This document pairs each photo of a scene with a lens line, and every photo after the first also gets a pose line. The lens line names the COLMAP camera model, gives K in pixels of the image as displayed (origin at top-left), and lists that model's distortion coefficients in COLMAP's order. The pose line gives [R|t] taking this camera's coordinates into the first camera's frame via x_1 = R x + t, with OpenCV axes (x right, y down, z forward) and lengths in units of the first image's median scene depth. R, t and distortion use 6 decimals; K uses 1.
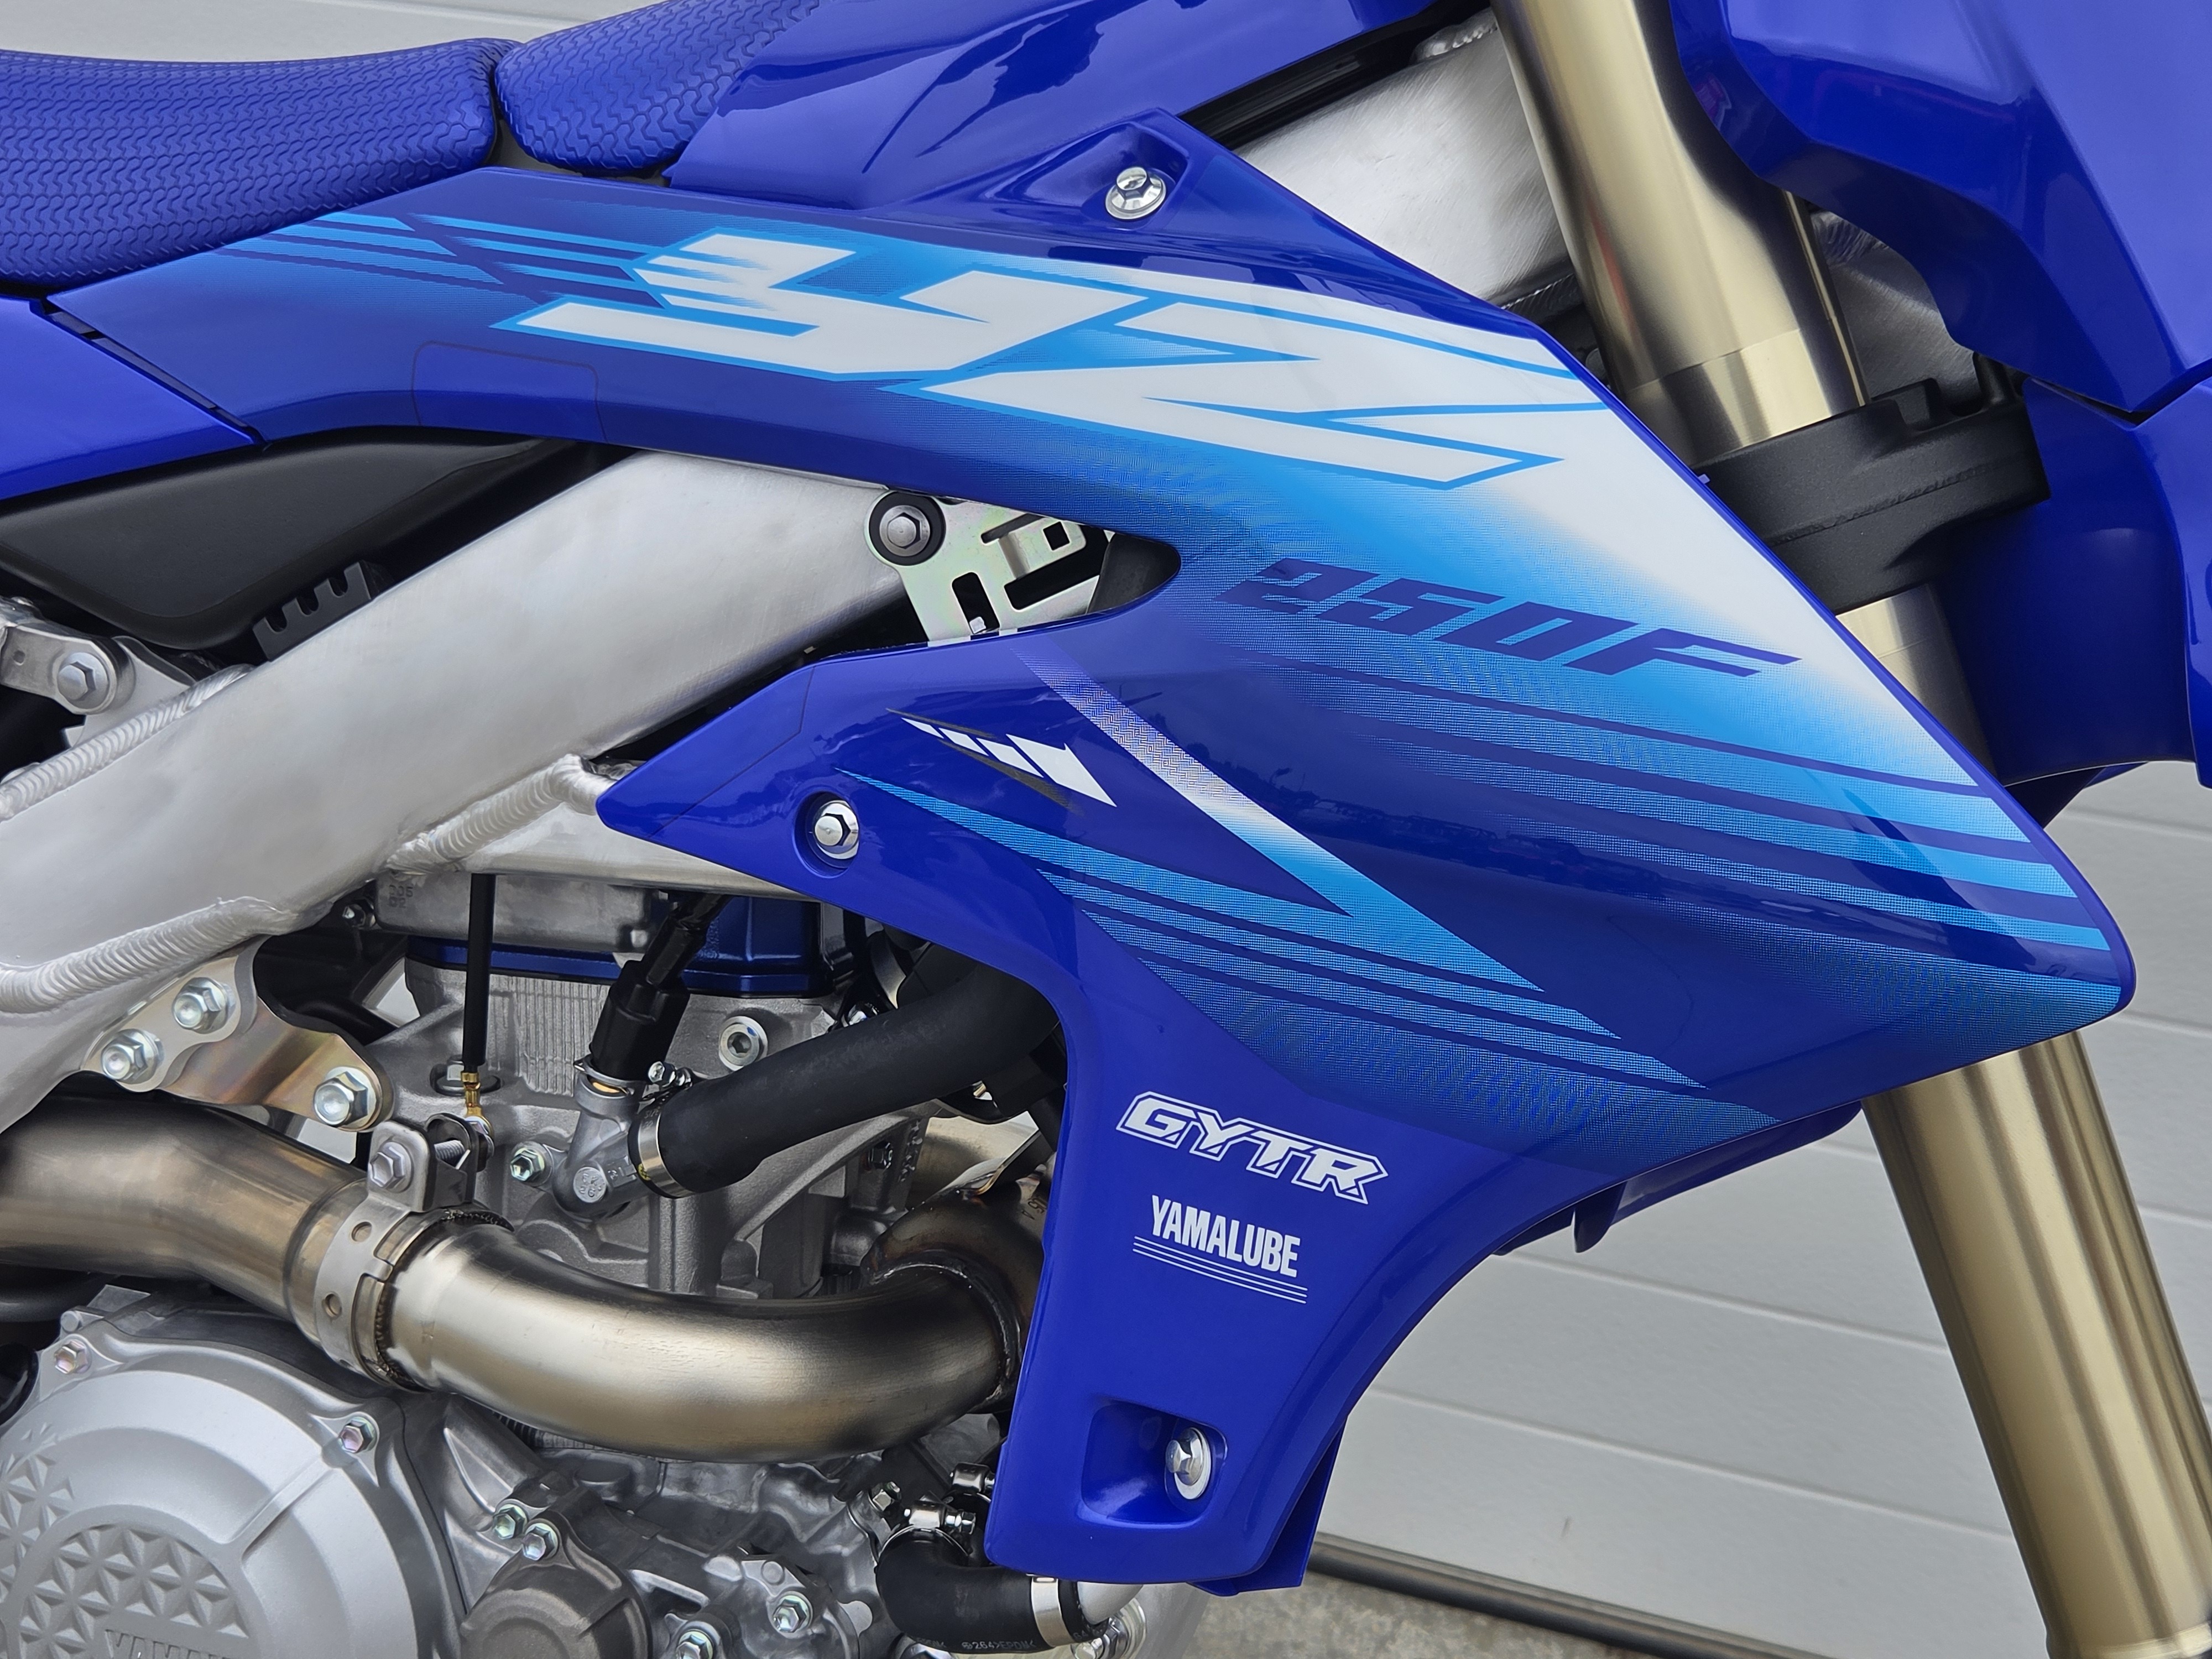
lens RADIAL K [[3320.1, 0, 1102.6], [0, 3320.1, 780.3], [0, 0, 1]] dist [0.087579, 0.000000]
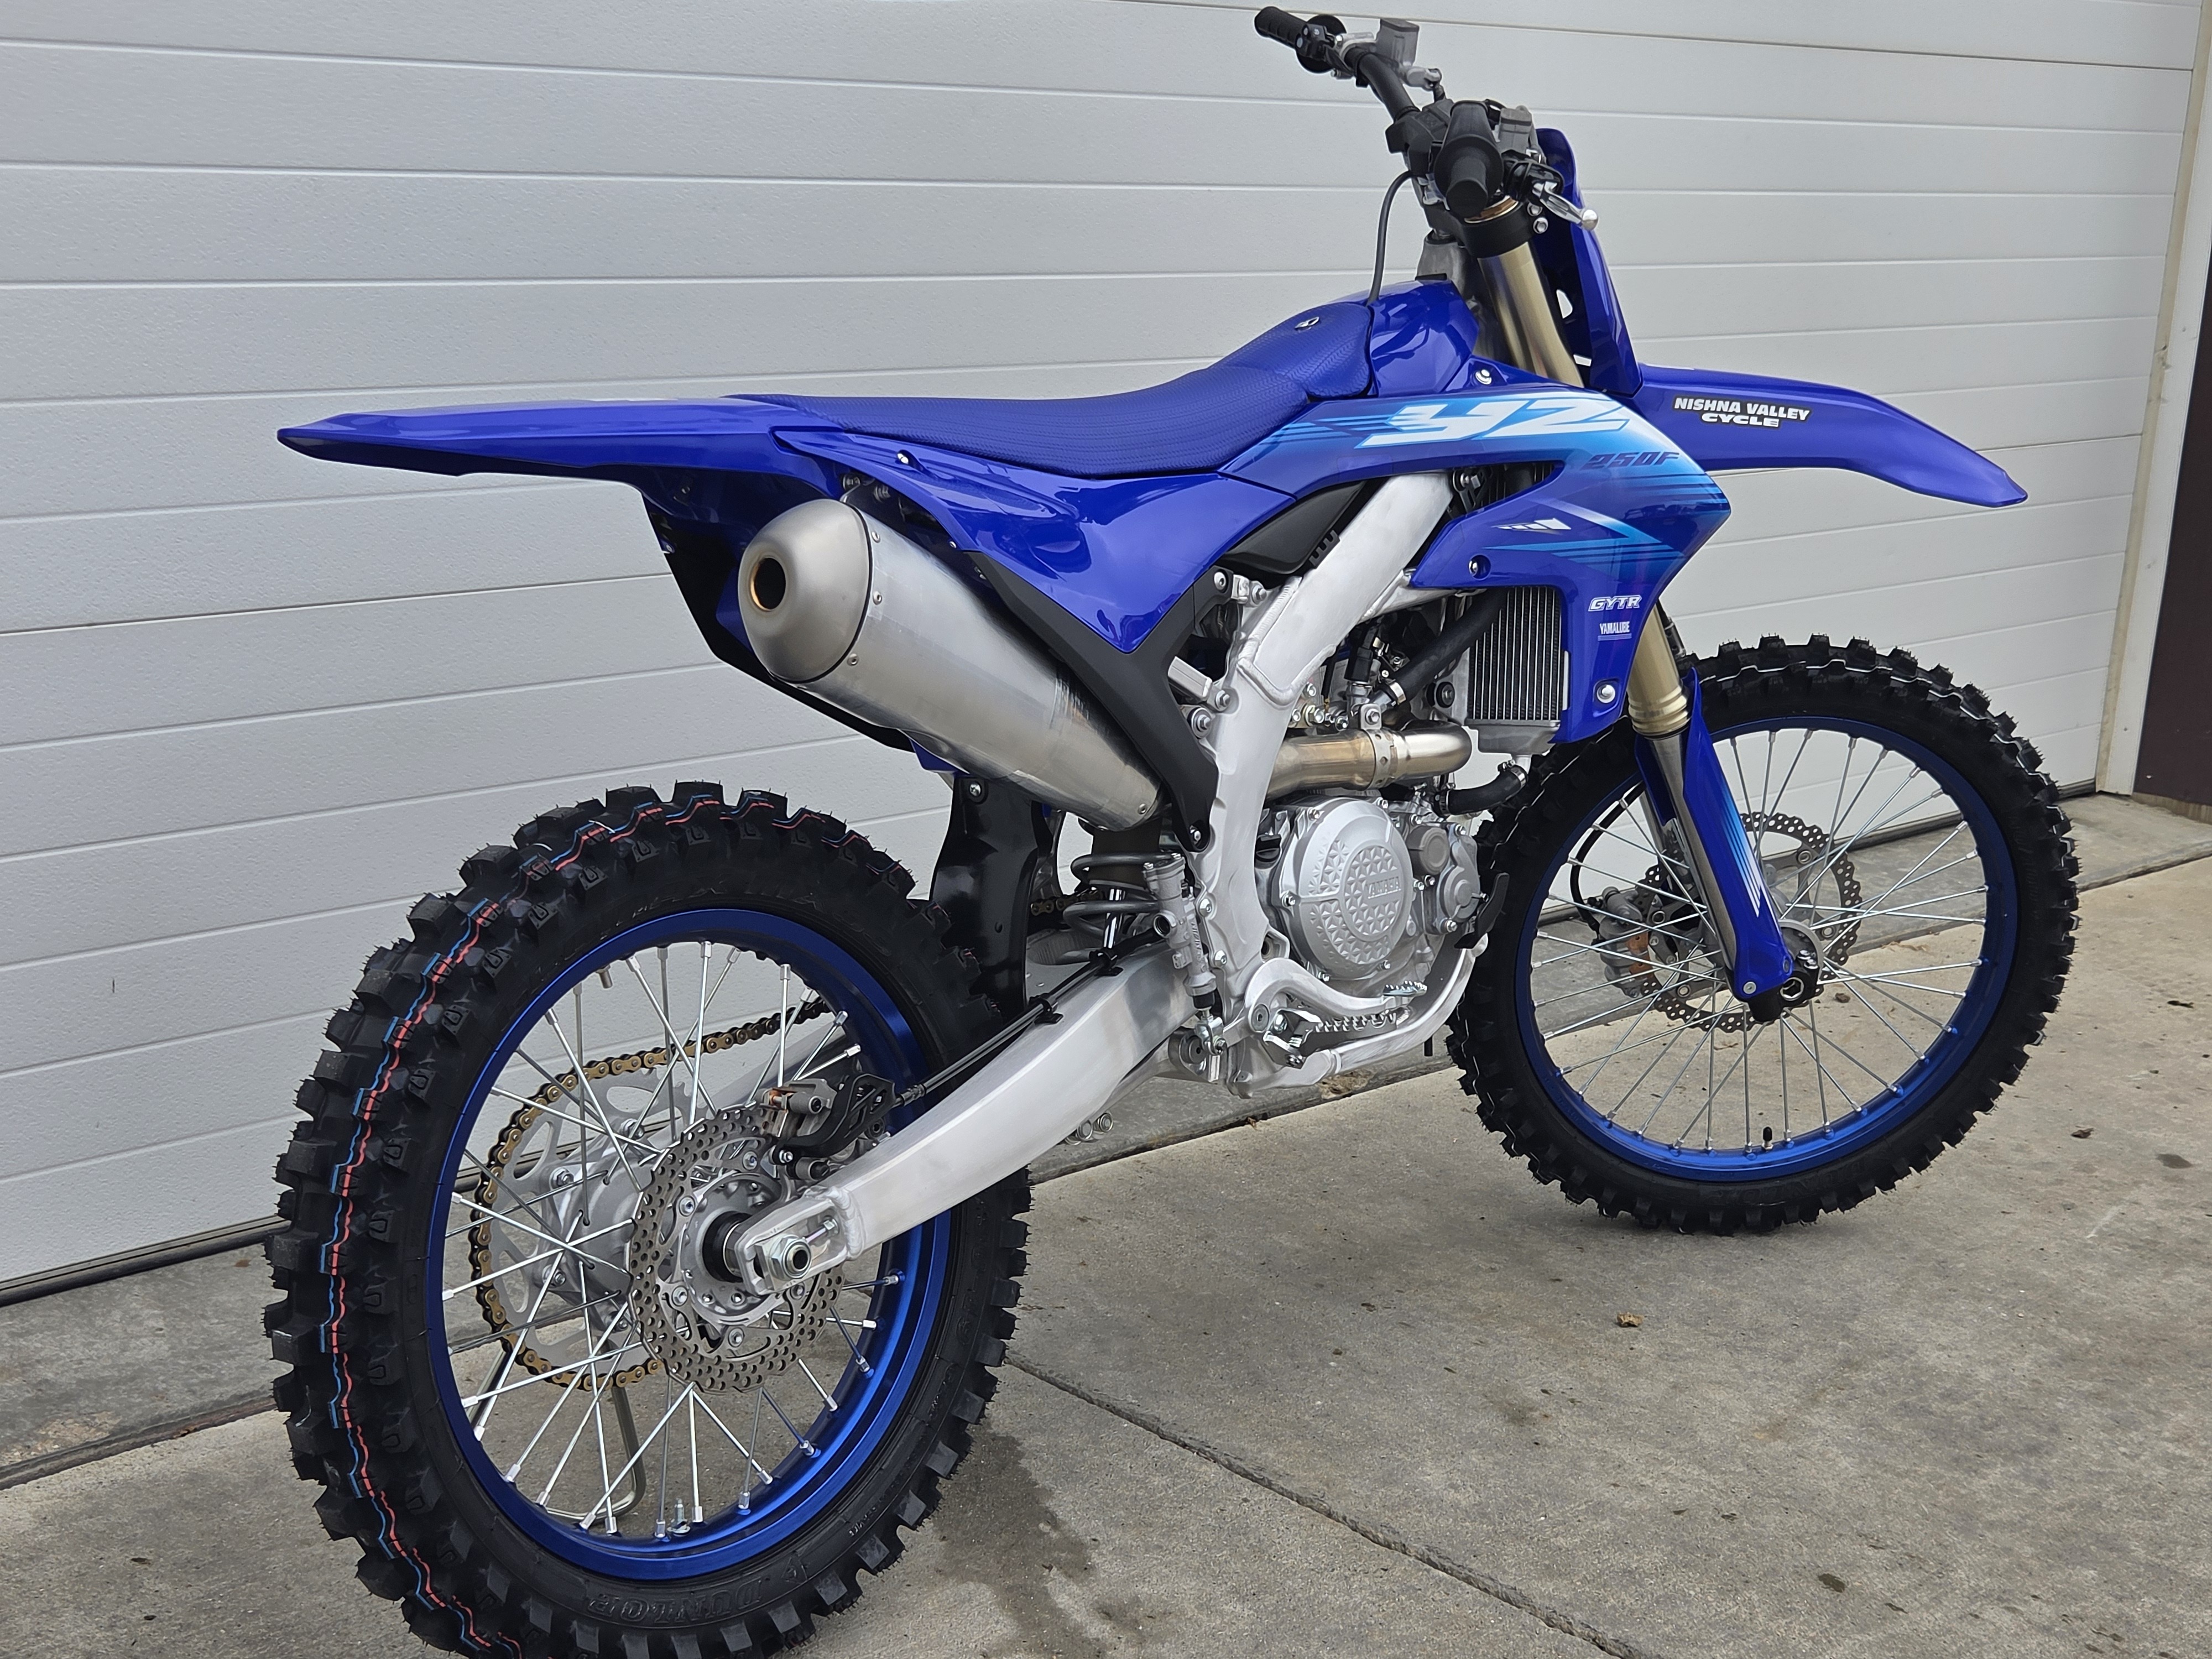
lens RADIAL K [[3320.1, 0, 1143.5], [0, 3320.1, 890.1], [0, 0, 1]] dist [0.087579, 0.000000]
pose [[0.399769, -0.261443, 0.878540, -3.308034], [0.267186, 0.950075, 0.161151, -0.312547], [-0.876810, 0.170310, 0.449664, -0.204354]]
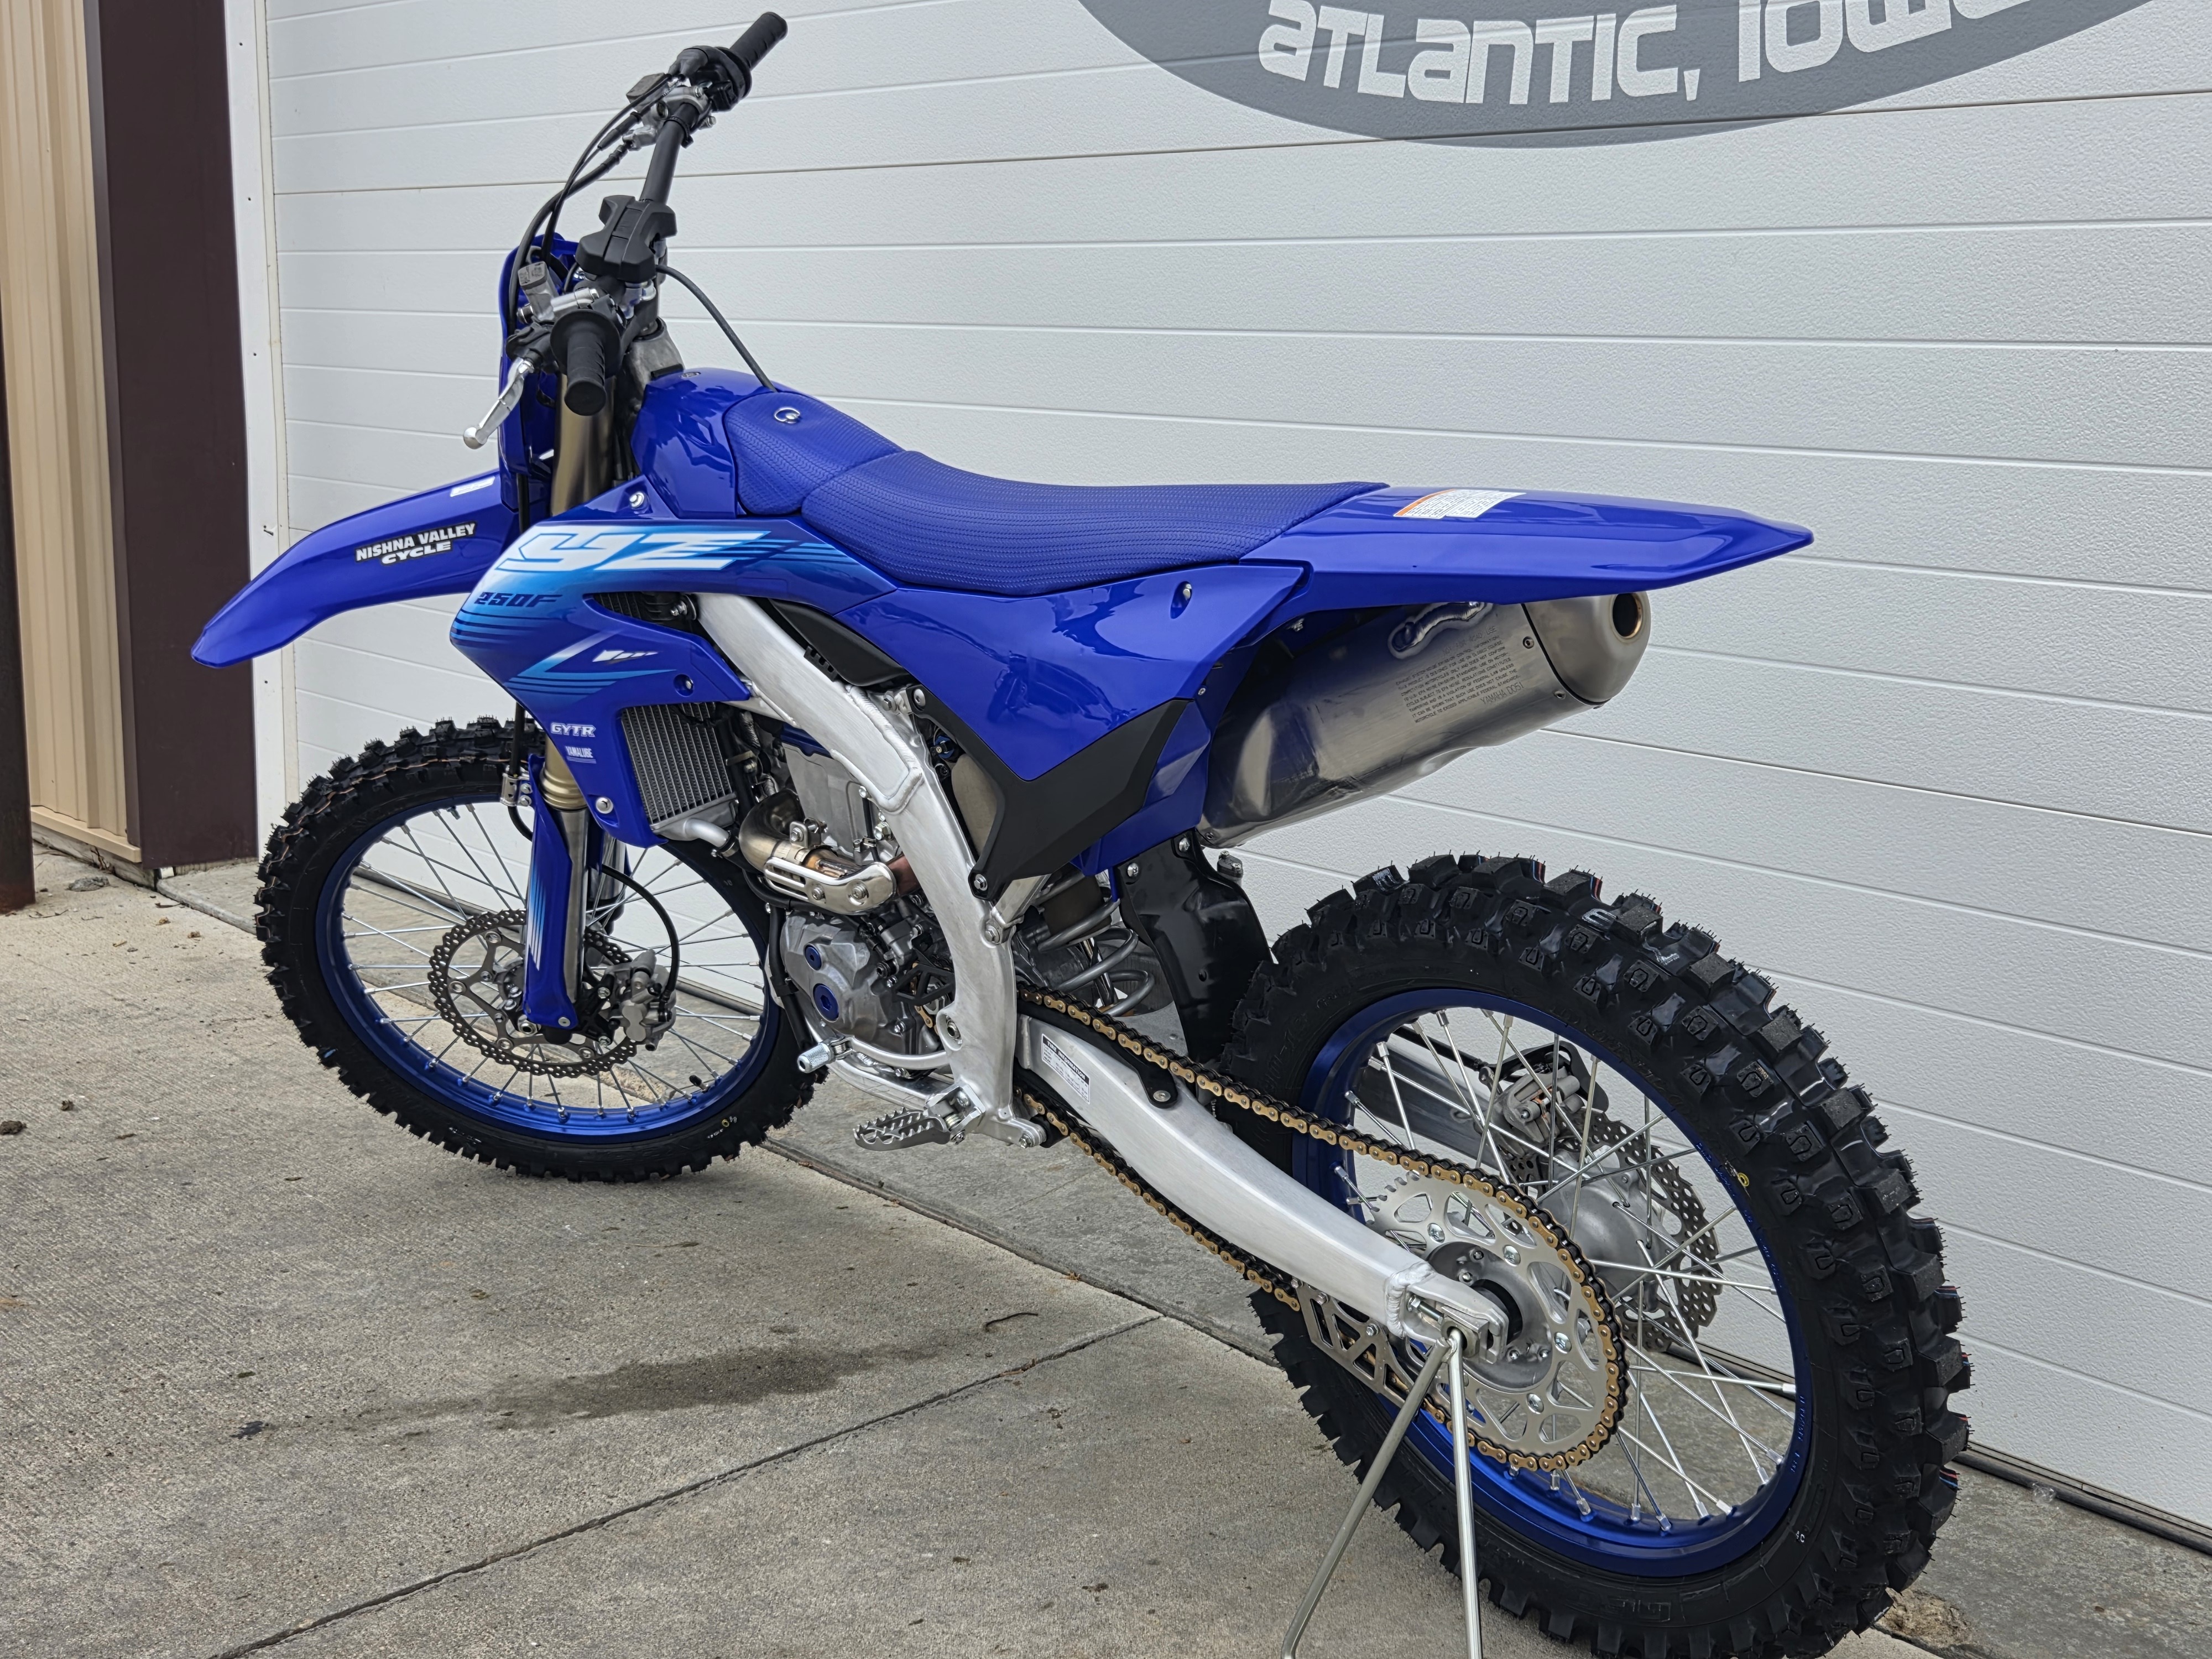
lens RADIAL K [[2596.2, 0, 1122.8], [0, 2596.2, 822.2], [0, 0, 1]] dist [0.070339, 0.000000]
pose [[0.884282, 0.048869, -0.464389, 1.244804], [-0.124883, 0.983033, -0.134353, 0.440680], [0.449944, 0.176800, 0.875381, -0.988371]]
